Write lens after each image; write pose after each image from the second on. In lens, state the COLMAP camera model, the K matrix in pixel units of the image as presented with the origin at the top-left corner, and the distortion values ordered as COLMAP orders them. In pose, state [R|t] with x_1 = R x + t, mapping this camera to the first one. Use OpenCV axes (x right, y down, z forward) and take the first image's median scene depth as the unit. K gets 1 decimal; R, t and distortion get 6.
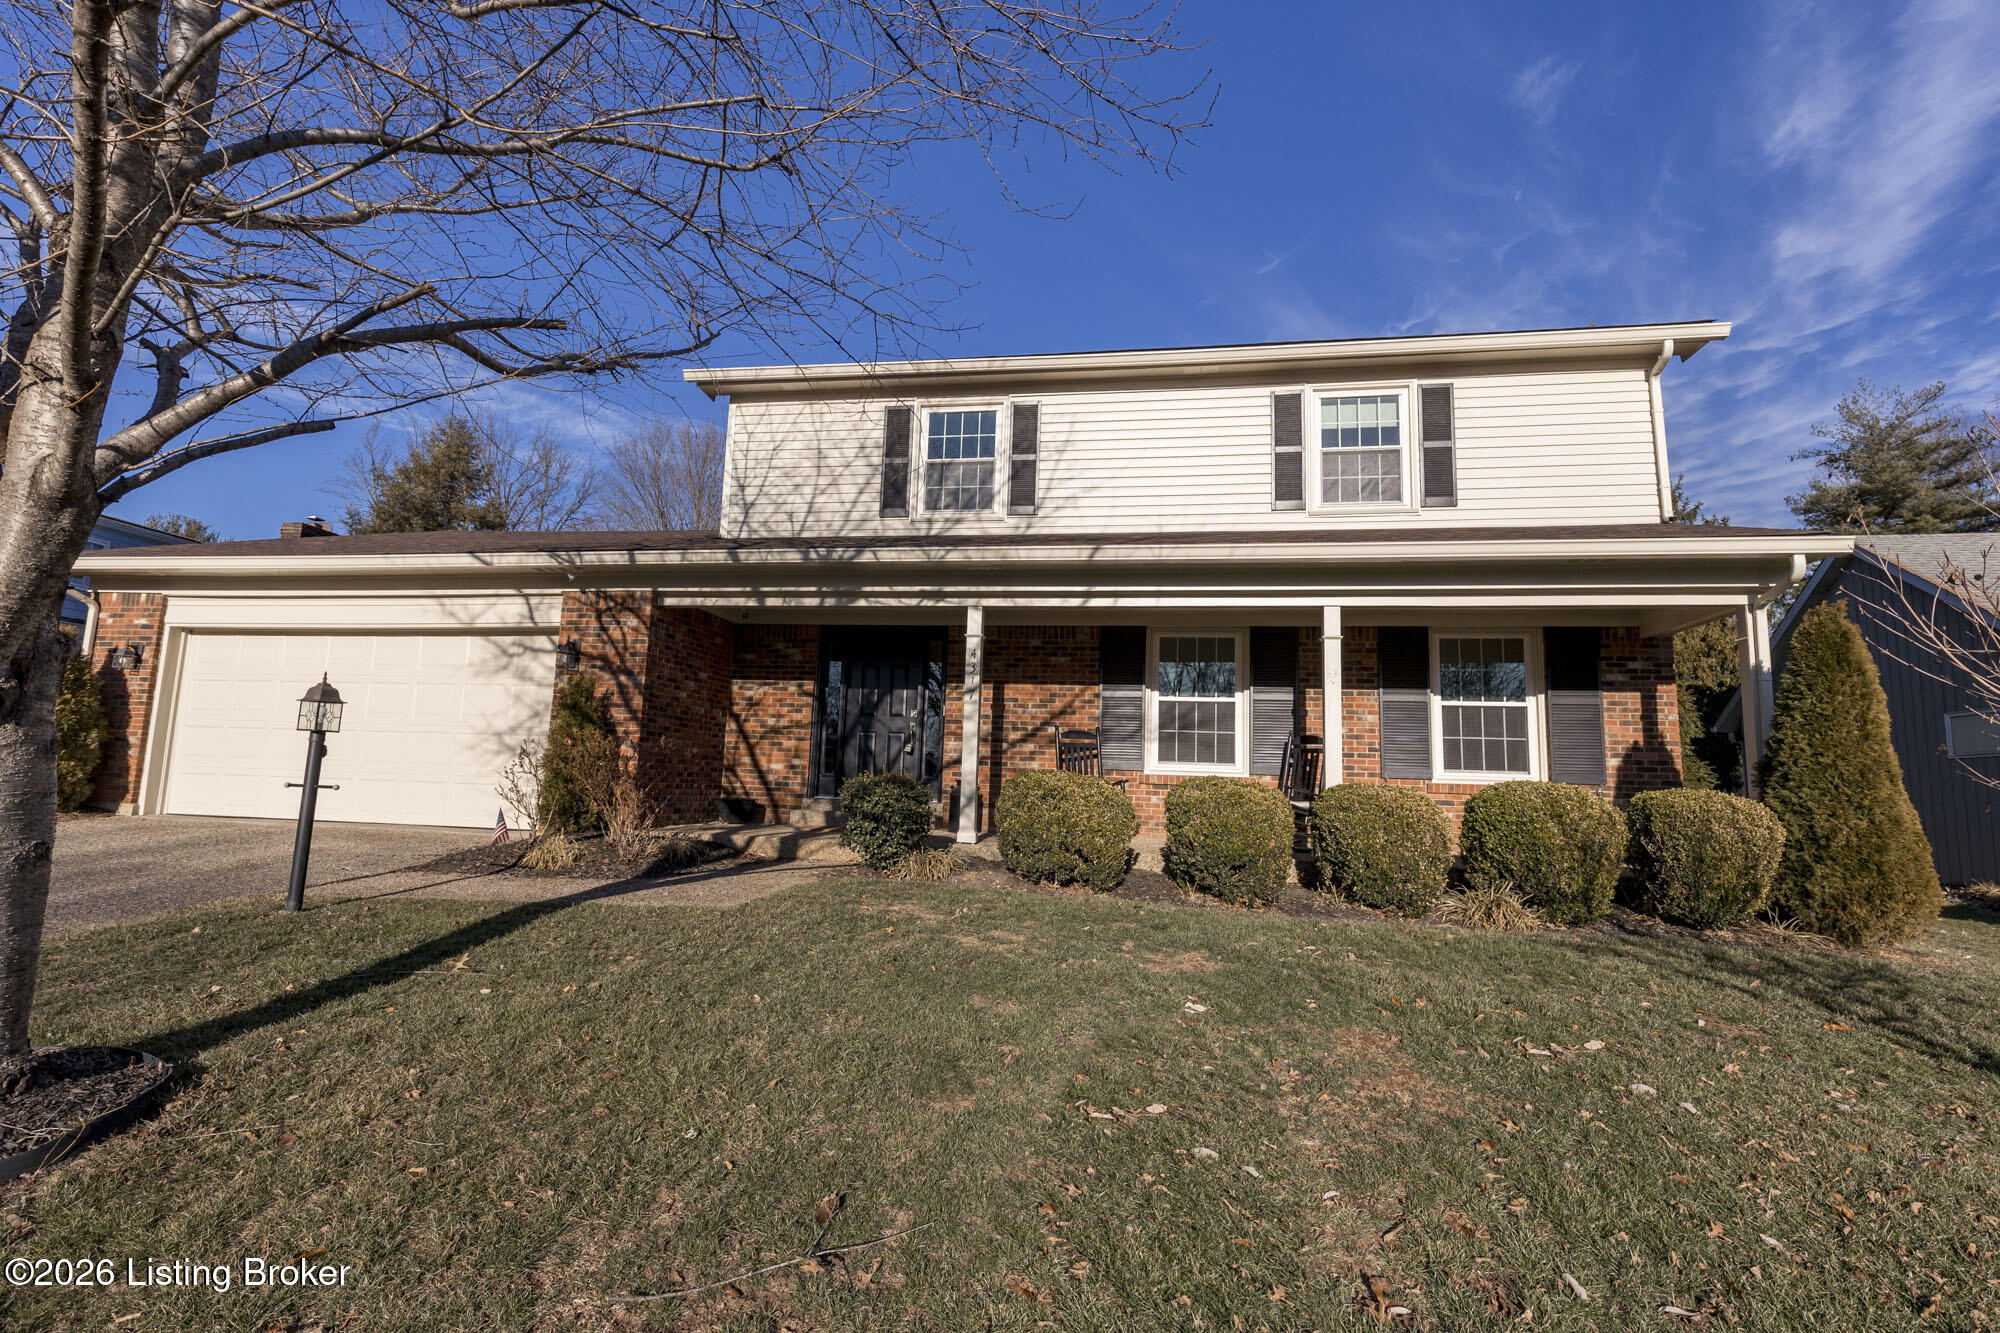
lens RADIAL K [[929.4, 0, 1003.5], [0, 929.4, 673.0], [0, 0, 1]] dist [0.002860, -0.000334]
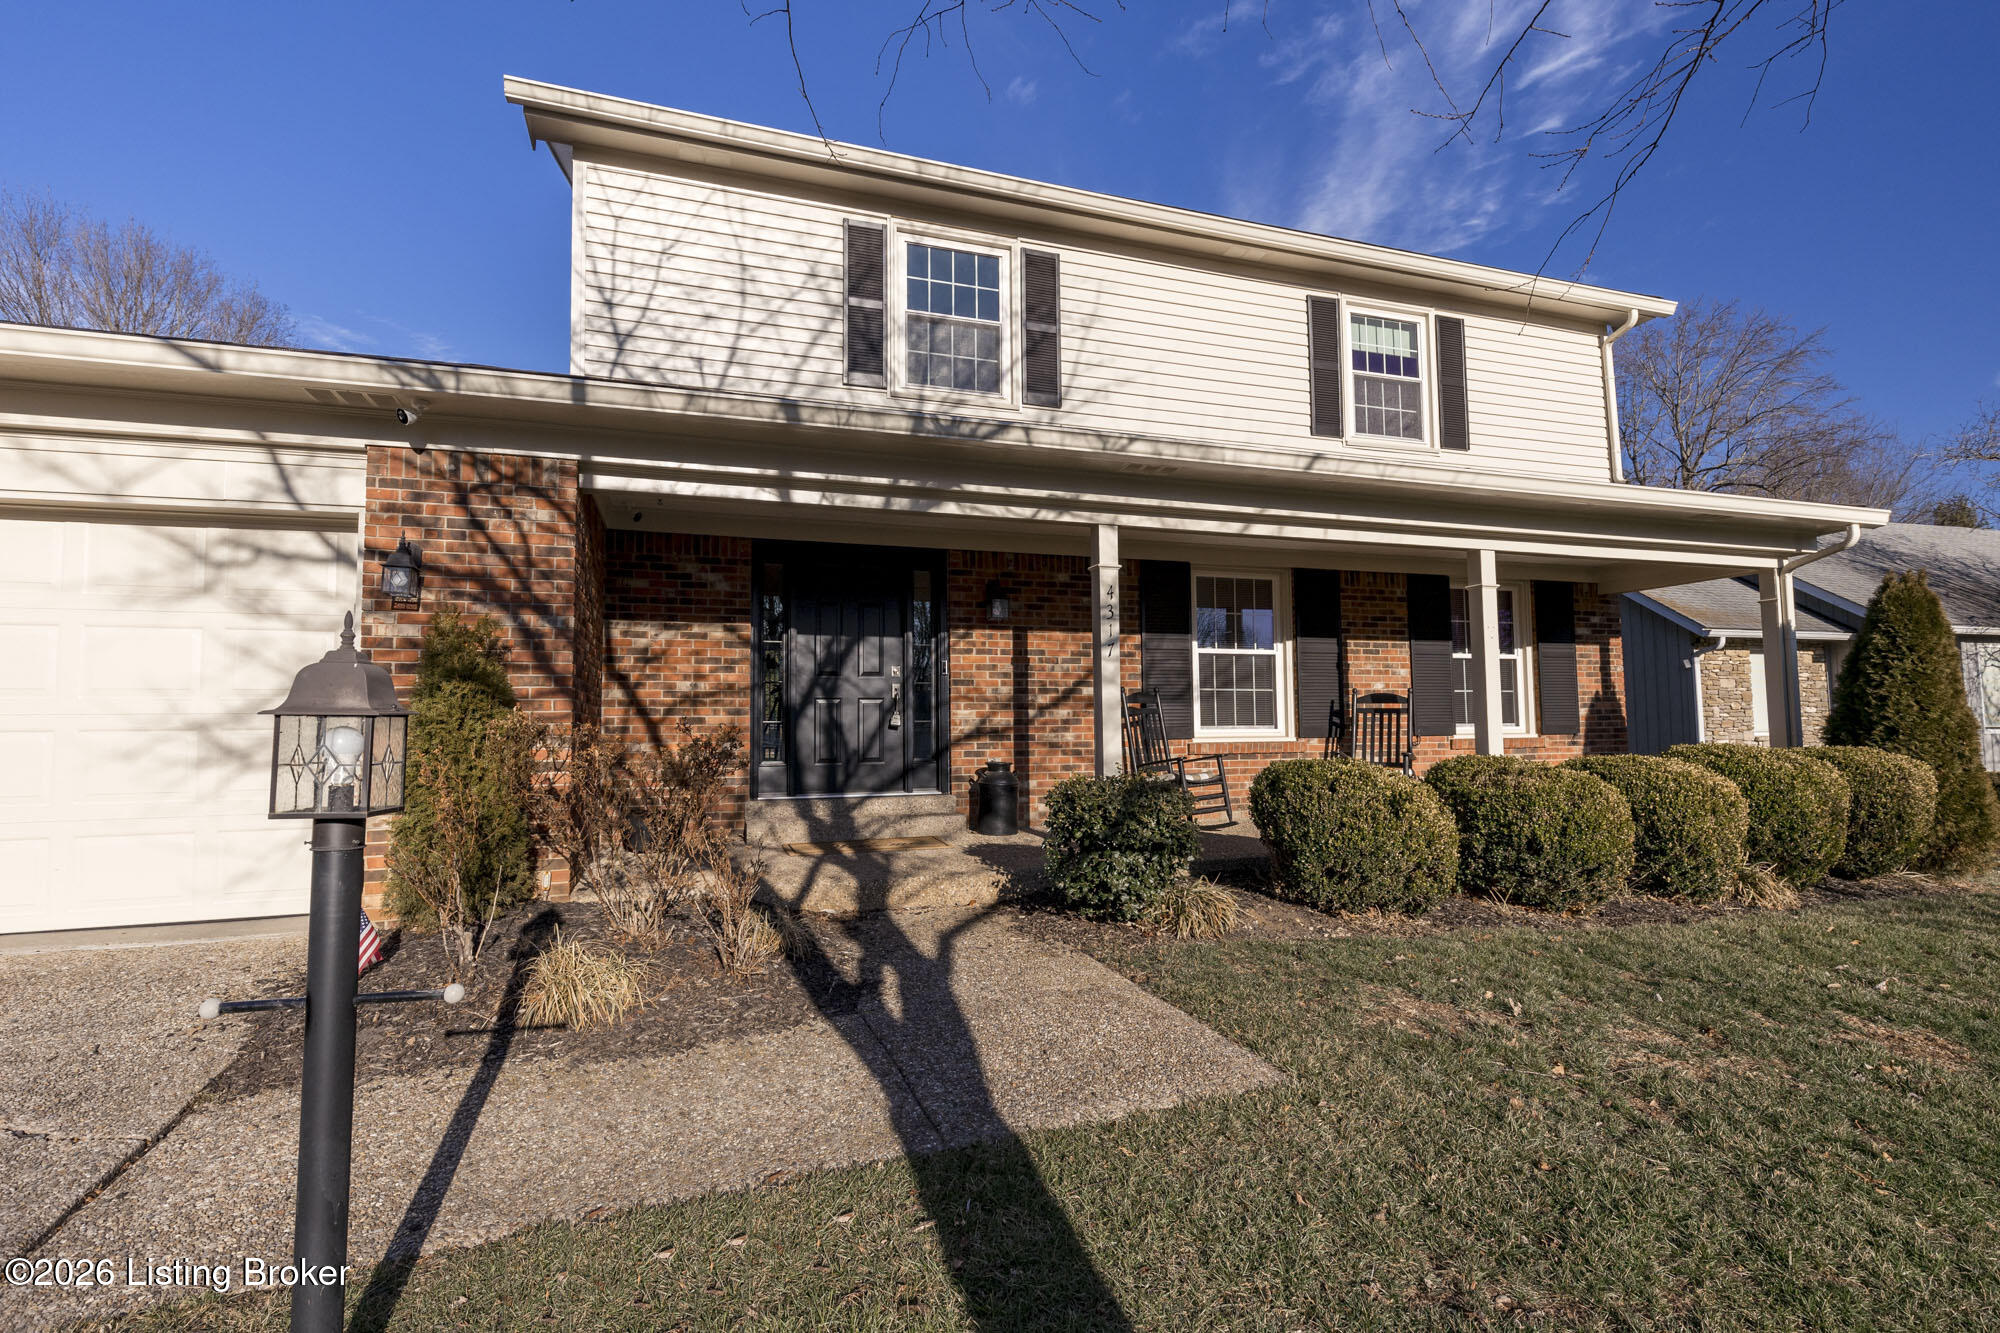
lens RADIAL K [[929.4, 0, 1003.5], [0, 929.4, 673.0], [0, 0, 1]] dist [0.002860, -0.000334]
pose [[0.881359, -0.012734, 0.472275, -0.383164], [-0.020797, 0.997622, 0.065710, -0.003248], [-0.471989, -0.067736, 0.878999, 0.355875]]
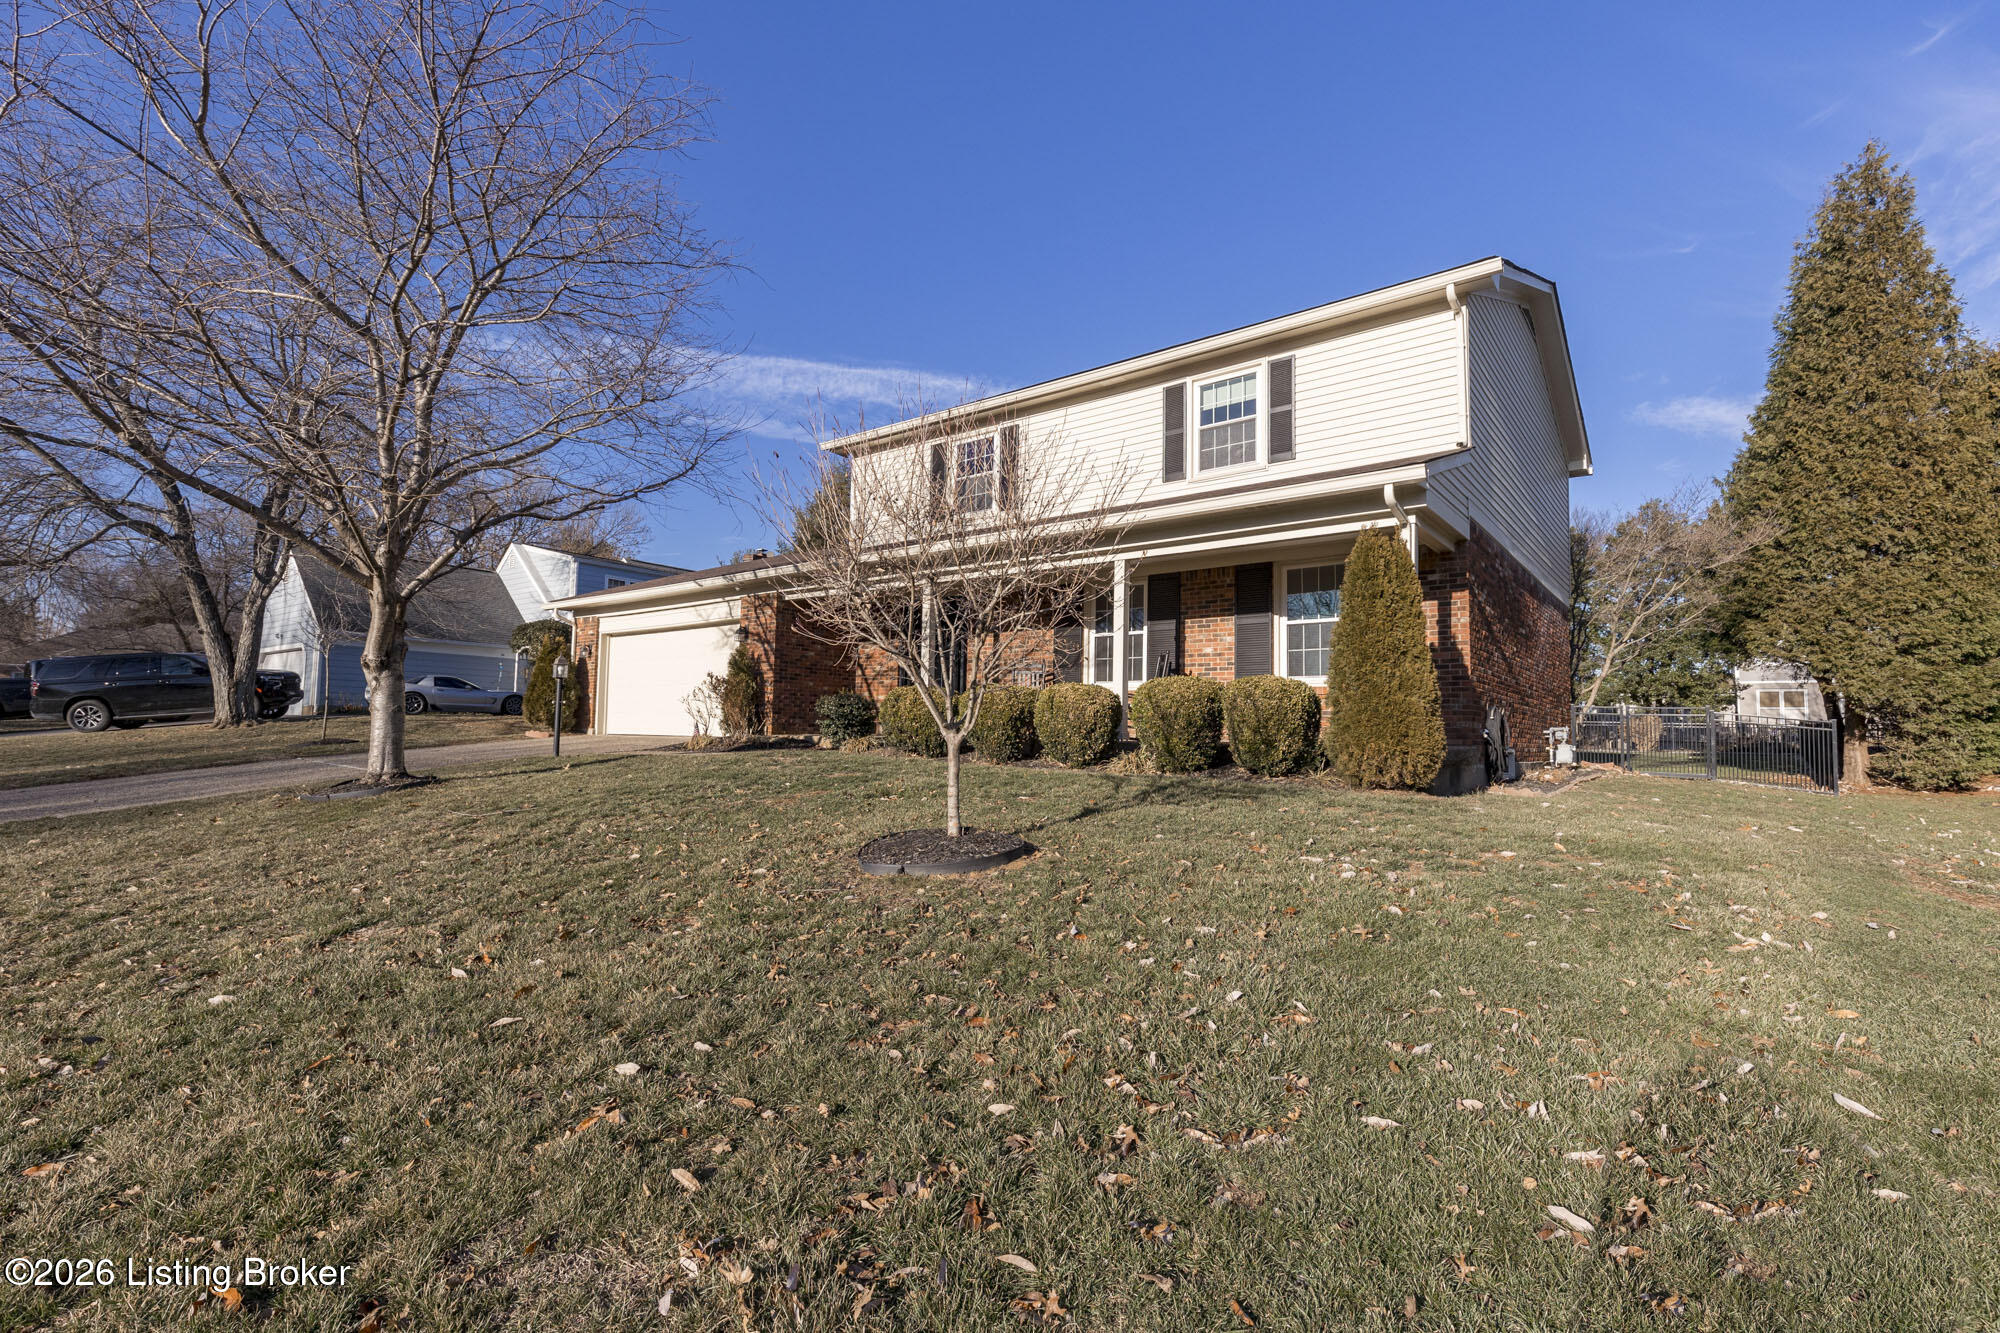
lens RADIAL K [[929.4, 0, 1003.5], [0, 929.4, 673.0], [0, 0, 1]] dist [0.002860, -0.000334]
pose [[0.874962, -0.050611, -0.481540, 0.704212], [0.071004, 0.997182, 0.024209, 0.040650], [0.478958, -0.055373, 0.876090, -0.246688]]
